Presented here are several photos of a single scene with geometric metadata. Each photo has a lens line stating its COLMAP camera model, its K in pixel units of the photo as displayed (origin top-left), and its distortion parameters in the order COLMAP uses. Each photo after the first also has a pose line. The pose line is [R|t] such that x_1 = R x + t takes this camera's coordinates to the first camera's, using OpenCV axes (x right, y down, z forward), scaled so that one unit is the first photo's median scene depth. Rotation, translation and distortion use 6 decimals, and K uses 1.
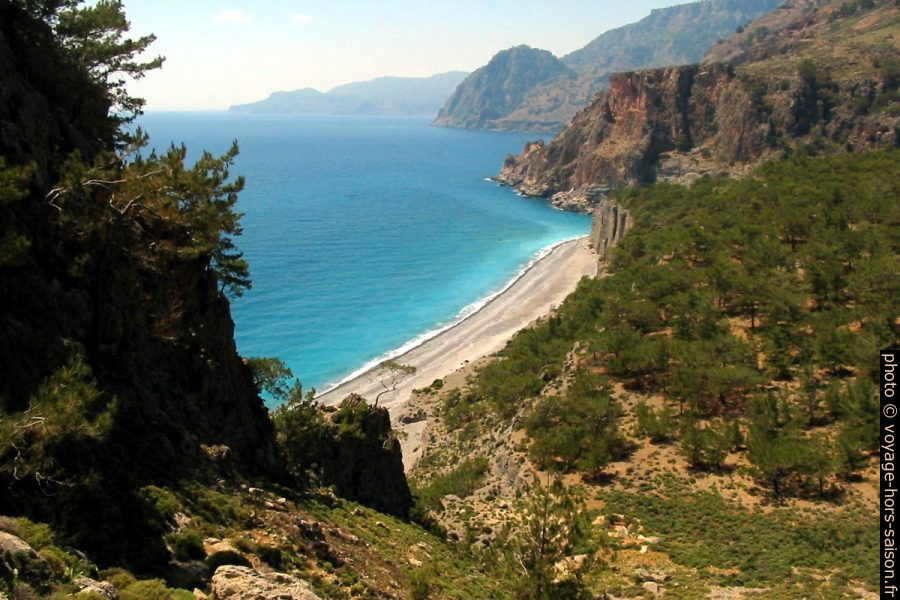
lens RADIAL K [[1341.9, 0, 449.9], [0, 1341.9, 299.7], [0, 0, 1]] dist [0.002182, 0.000000]
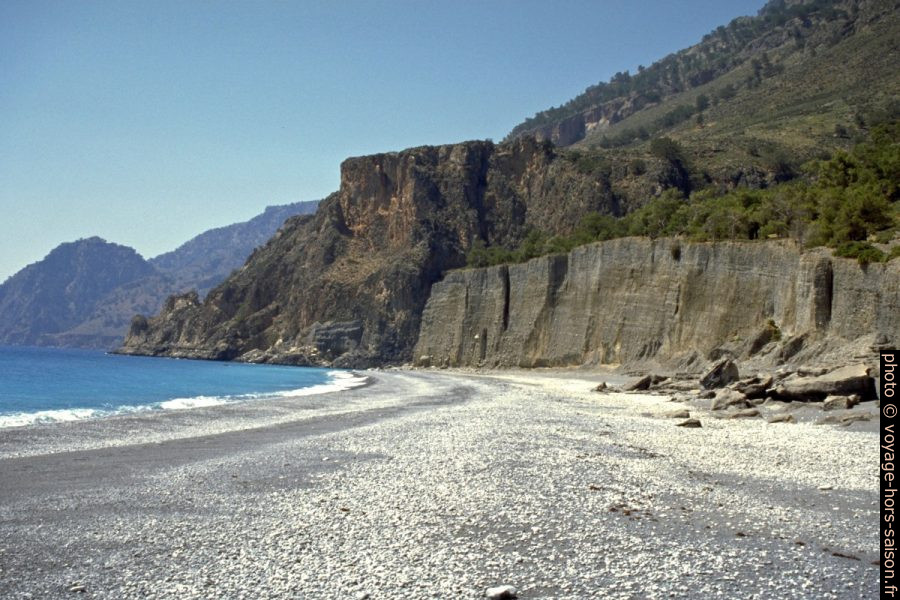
lens RADIAL K [[1341.9, 0, 450.8], [0, 1341.9, 301.2], [0, 0, 1]] dist [0.002182, 0.000000]
pose [[0.921039, 0.059653, 0.384876, -0.071284], [0.042959, 0.966611, -0.252622, 0.056068], [-0.387095, 0.249208, 0.887723, 0.440524]]
